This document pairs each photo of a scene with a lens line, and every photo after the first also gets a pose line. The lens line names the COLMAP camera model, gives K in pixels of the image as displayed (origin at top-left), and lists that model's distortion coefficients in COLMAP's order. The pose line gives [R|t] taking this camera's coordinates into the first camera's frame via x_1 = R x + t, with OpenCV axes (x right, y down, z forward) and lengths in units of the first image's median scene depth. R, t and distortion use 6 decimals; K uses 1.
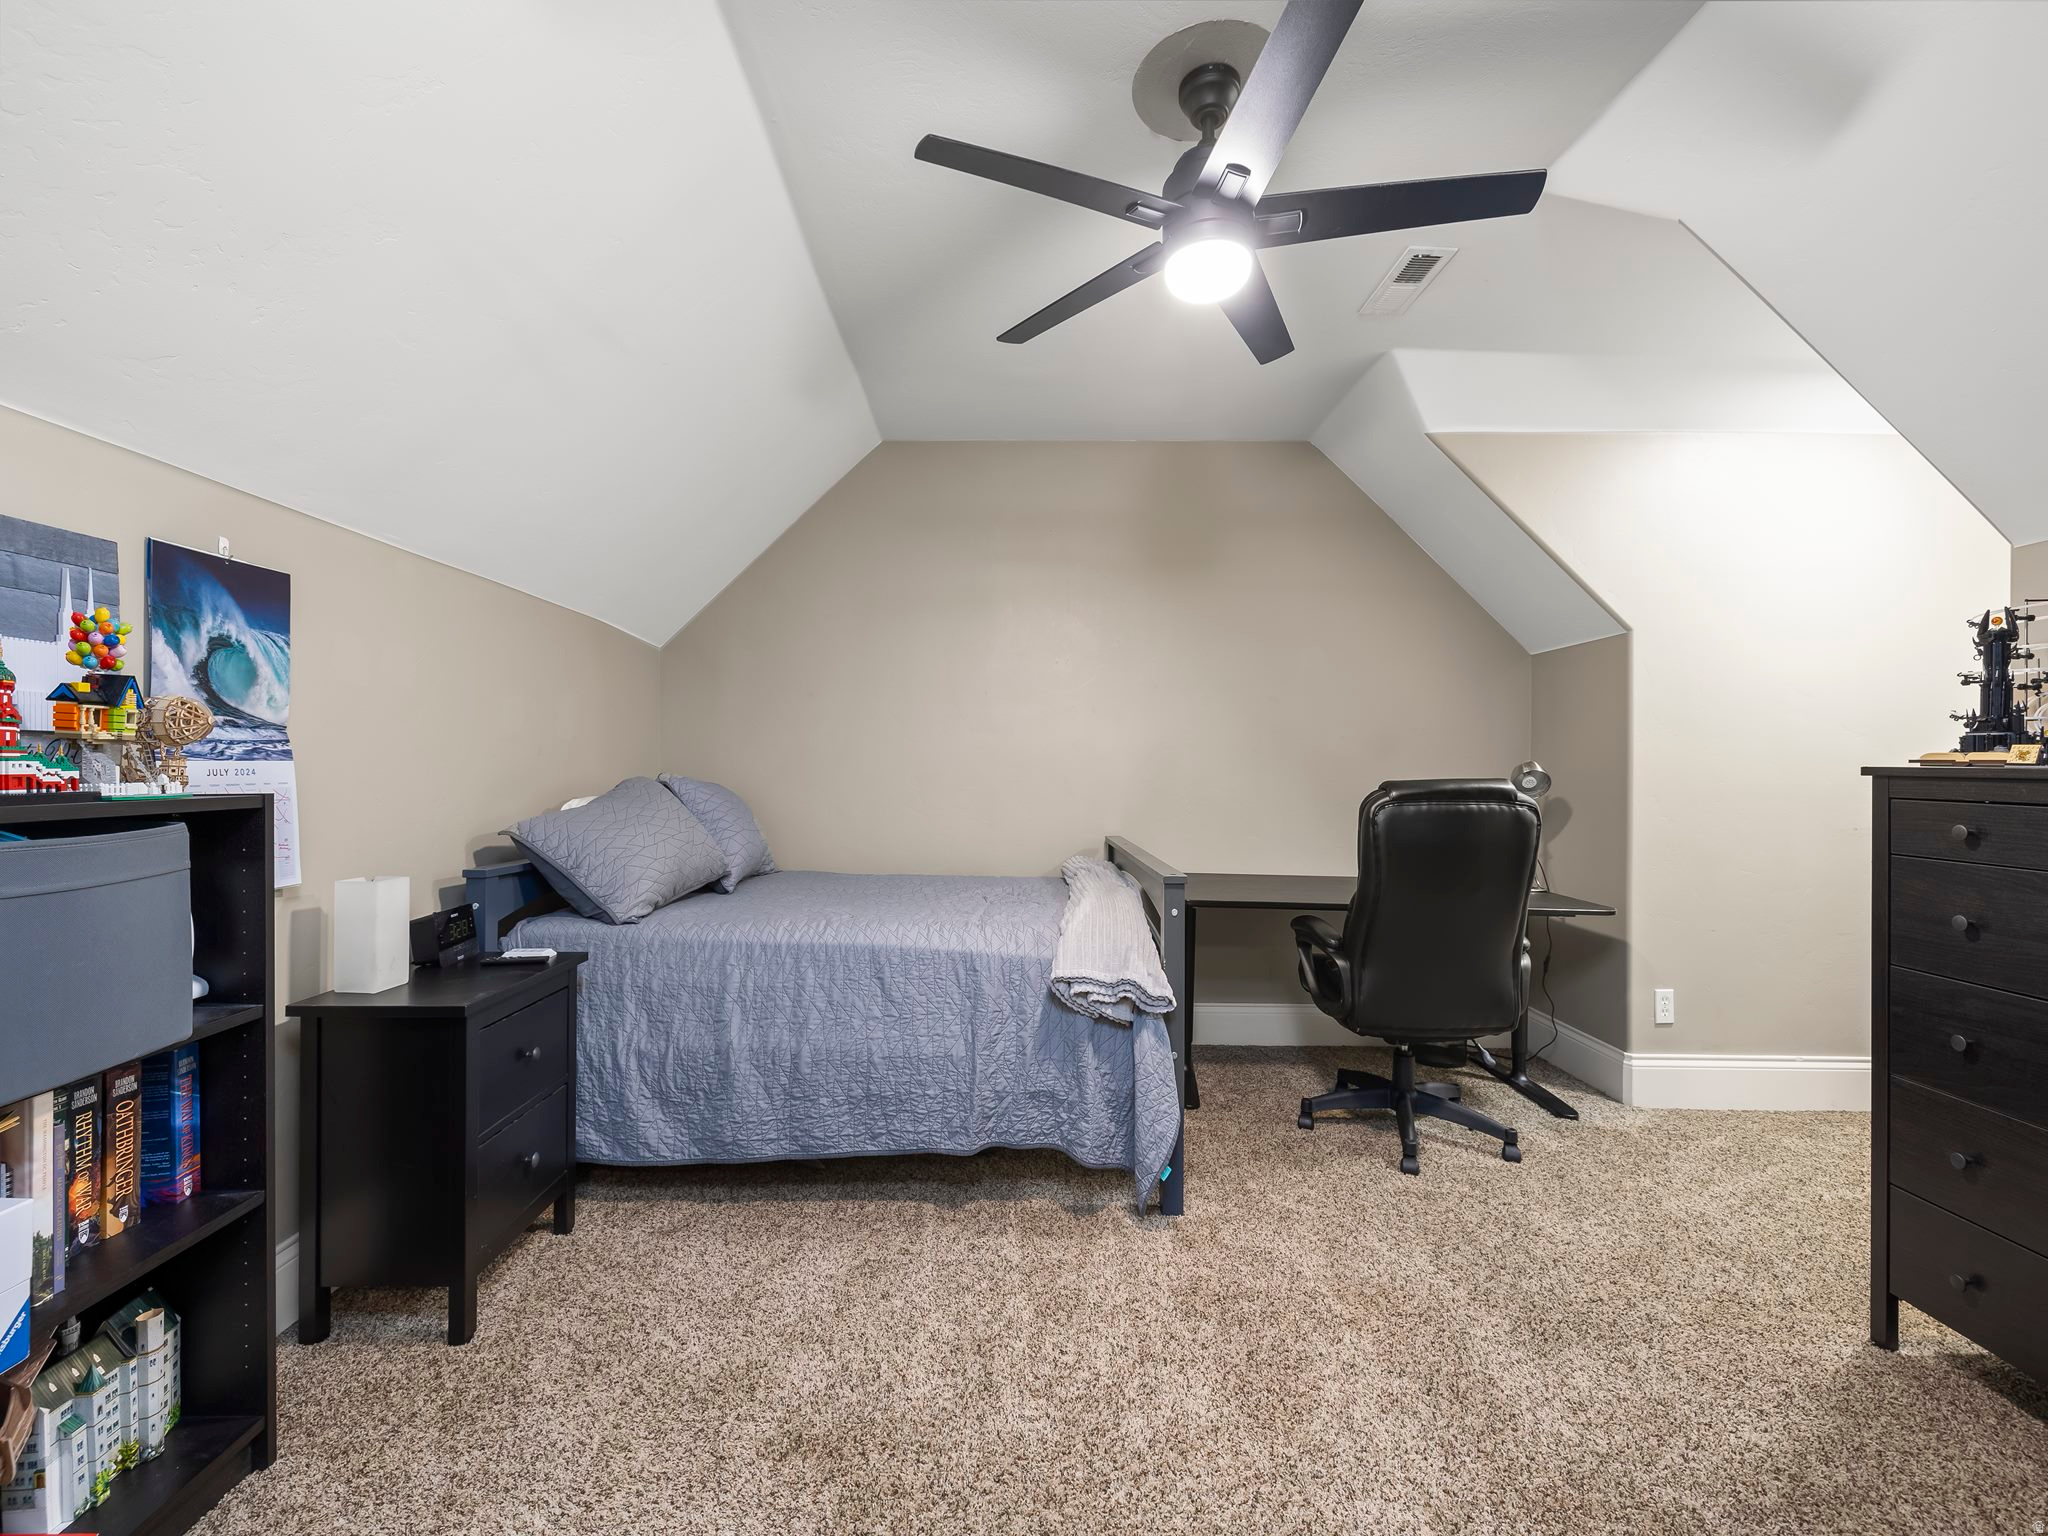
lens RADIAL K [[867.4, 0, 997.1], [0, 867.4, 763.7], [0, 0, 1]] dist [0.004694, 0.000156]
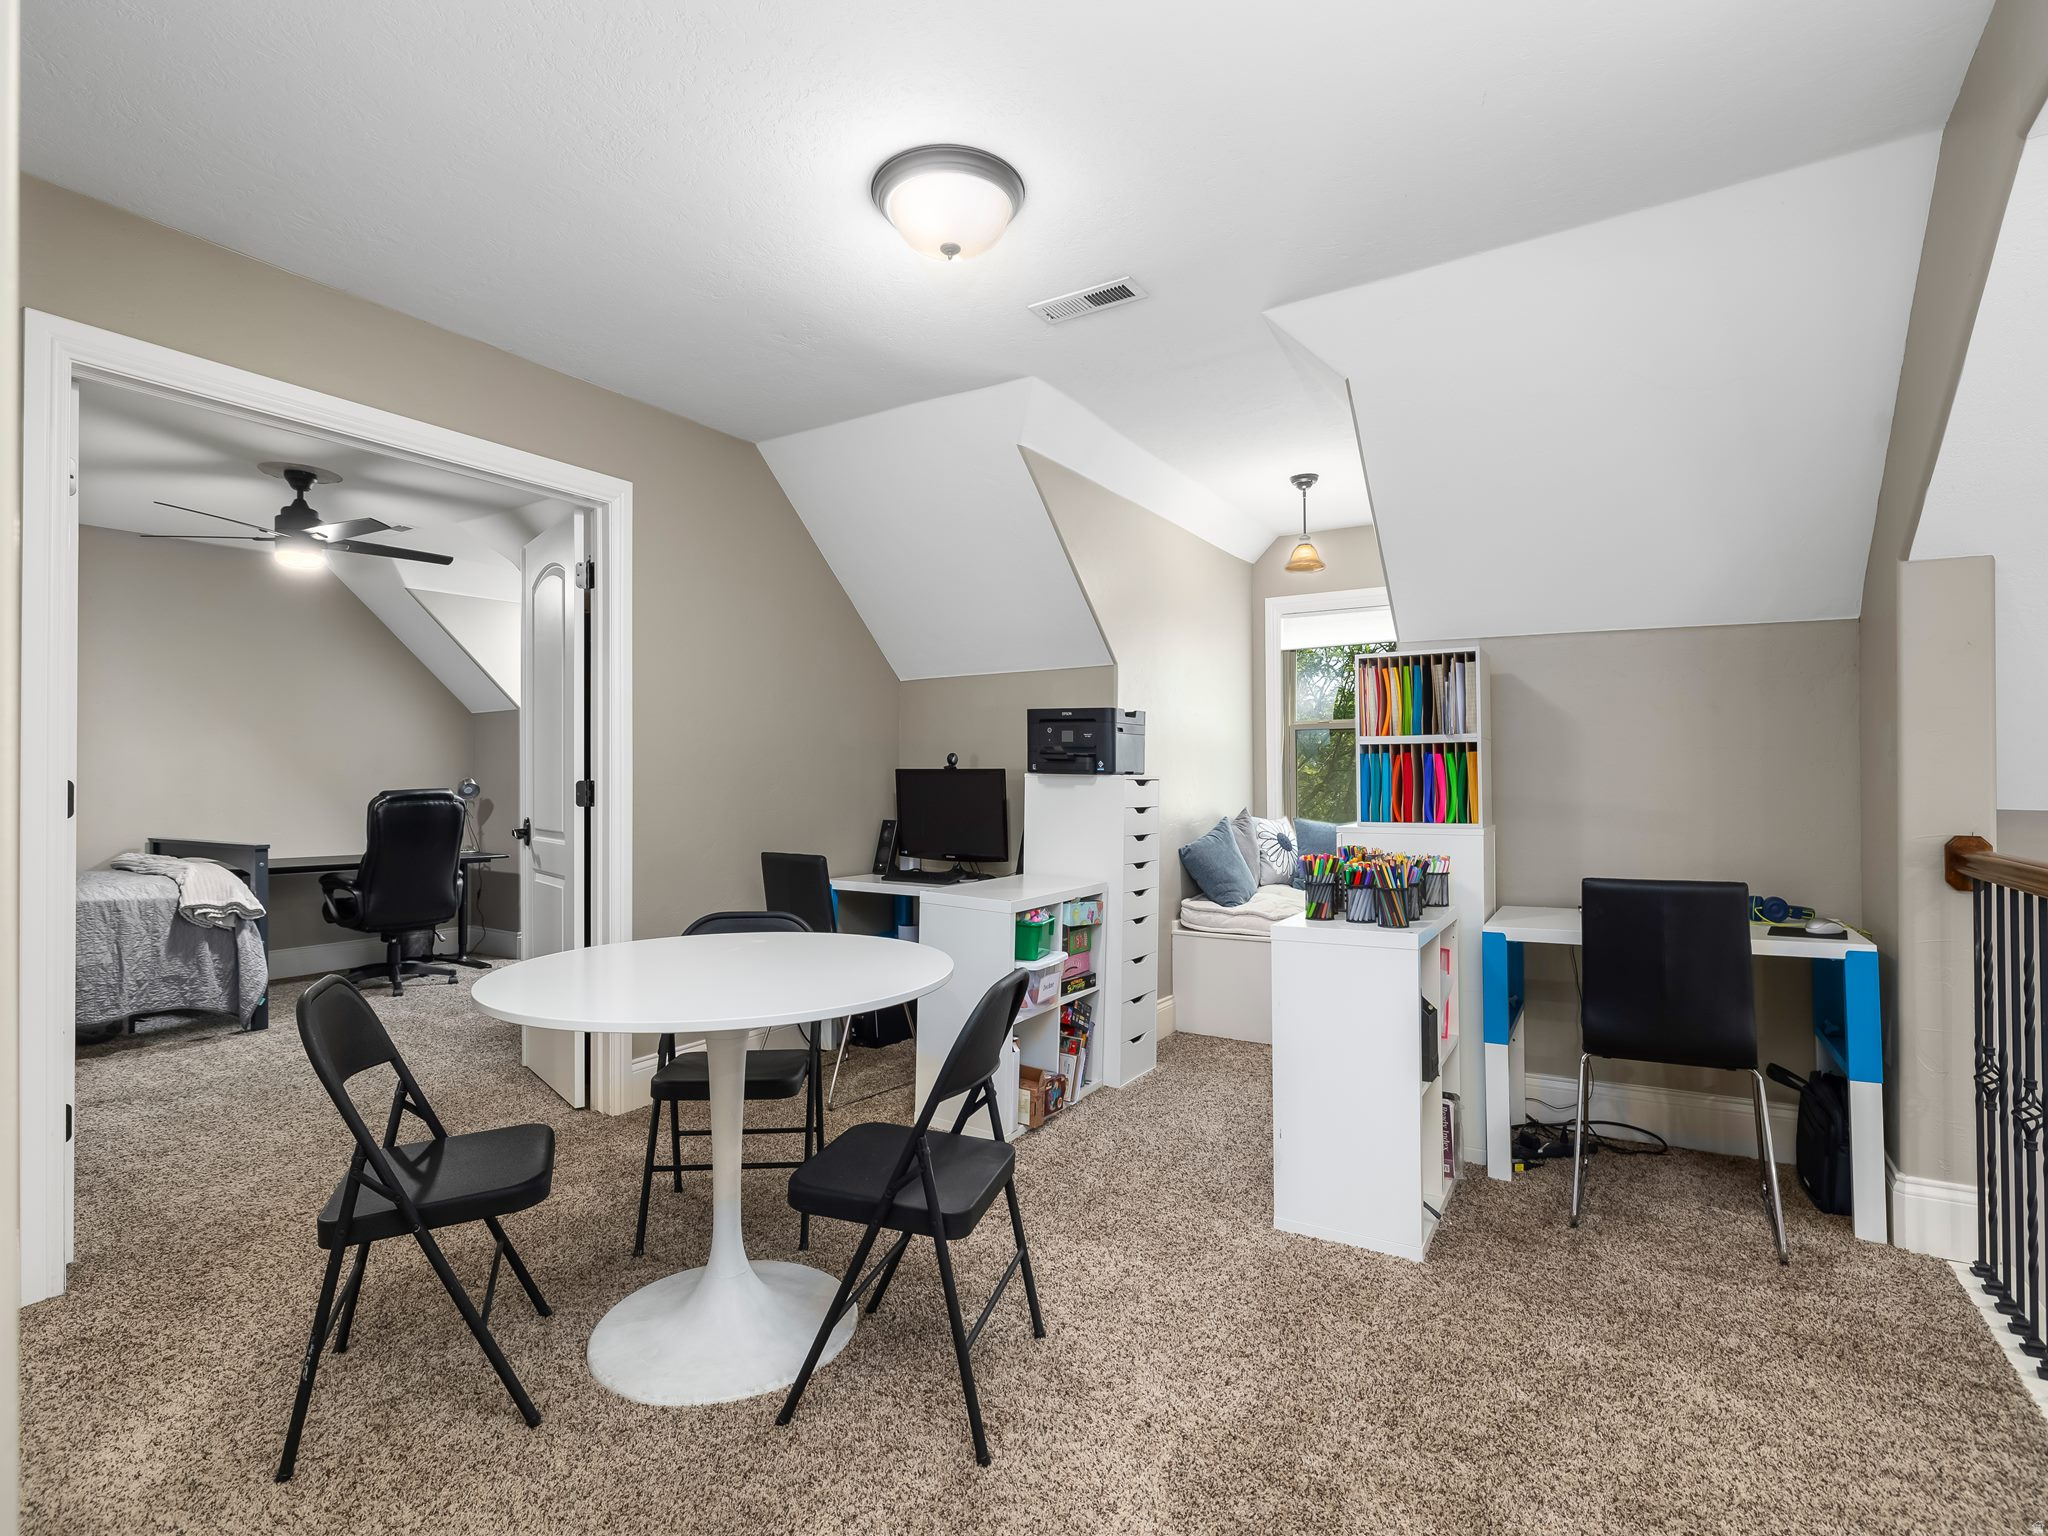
lens RADIAL K [[1004.9, 0, 1024.0], [0, 1004.9, 768.0], [0, 0, 1]] dist [0.000981, 0.000521]
pose [[0.528532, -0.001703, 0.848912, -0.738021], [0.009091, 0.999952, -0.003654, -0.009823], [-0.848865, 0.009648, 0.528522, -1.470263]]
